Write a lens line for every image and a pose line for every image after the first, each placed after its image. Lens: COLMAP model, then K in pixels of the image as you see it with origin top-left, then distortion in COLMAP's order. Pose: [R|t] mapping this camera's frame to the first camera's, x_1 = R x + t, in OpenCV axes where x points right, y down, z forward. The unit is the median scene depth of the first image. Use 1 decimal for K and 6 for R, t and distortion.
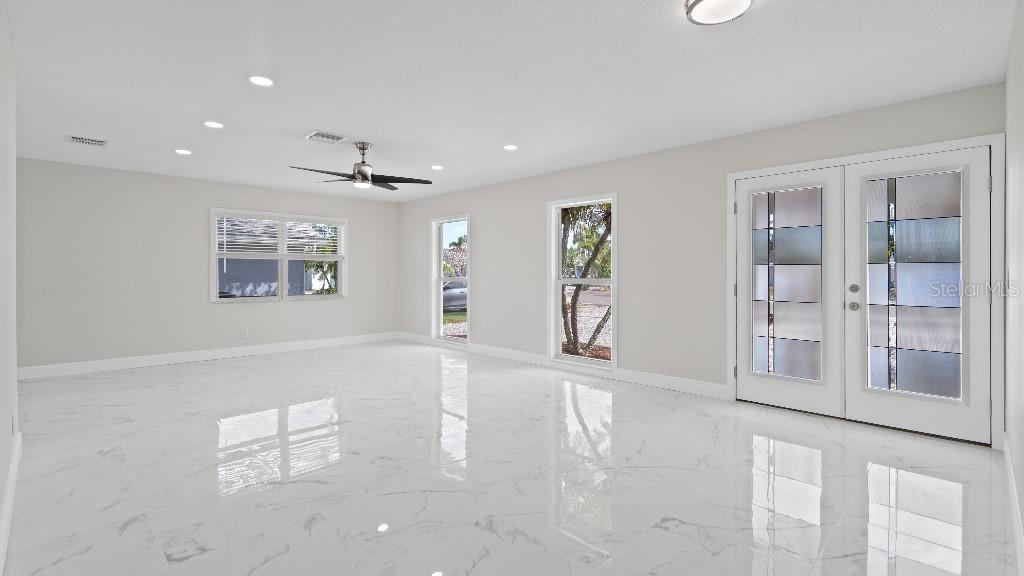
lens RADIAL K [[475.3, 0, 508.2], [0, 475.3, 268.7], [0, 0, 1]] dist [-0.001106, 0.000458]
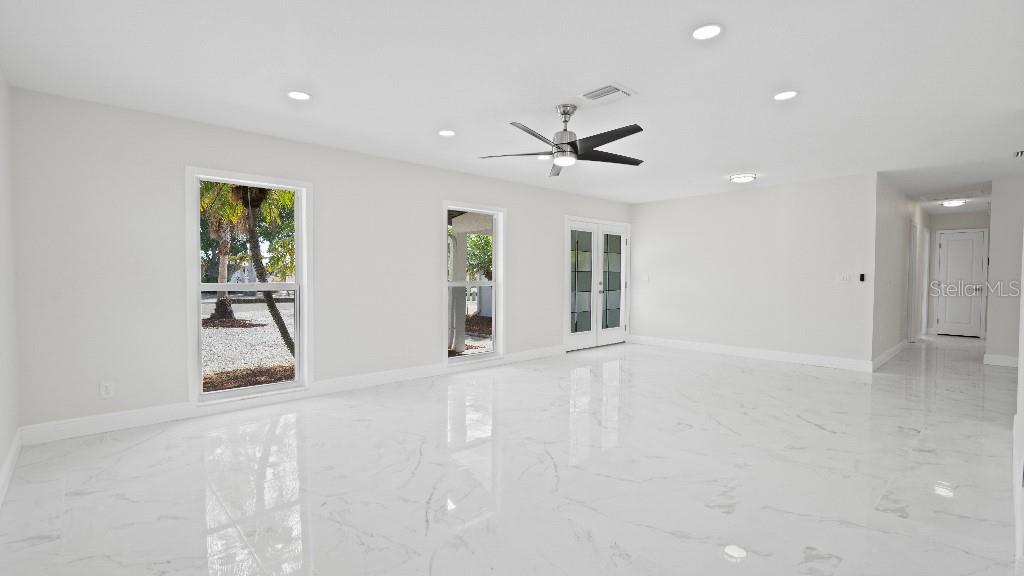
lens RADIAL K [[457.7, 0, 516.6], [0, 457.7, 292.0], [0, 0, 1]] dist [-0.001813, 0.000002]
pose [[0.025695, -0.037309, 0.998973, -1.284283], [-0.006793, 0.999274, 0.037495, 0.007778], [-0.999647, -0.007749, 0.025423, 1.295007]]
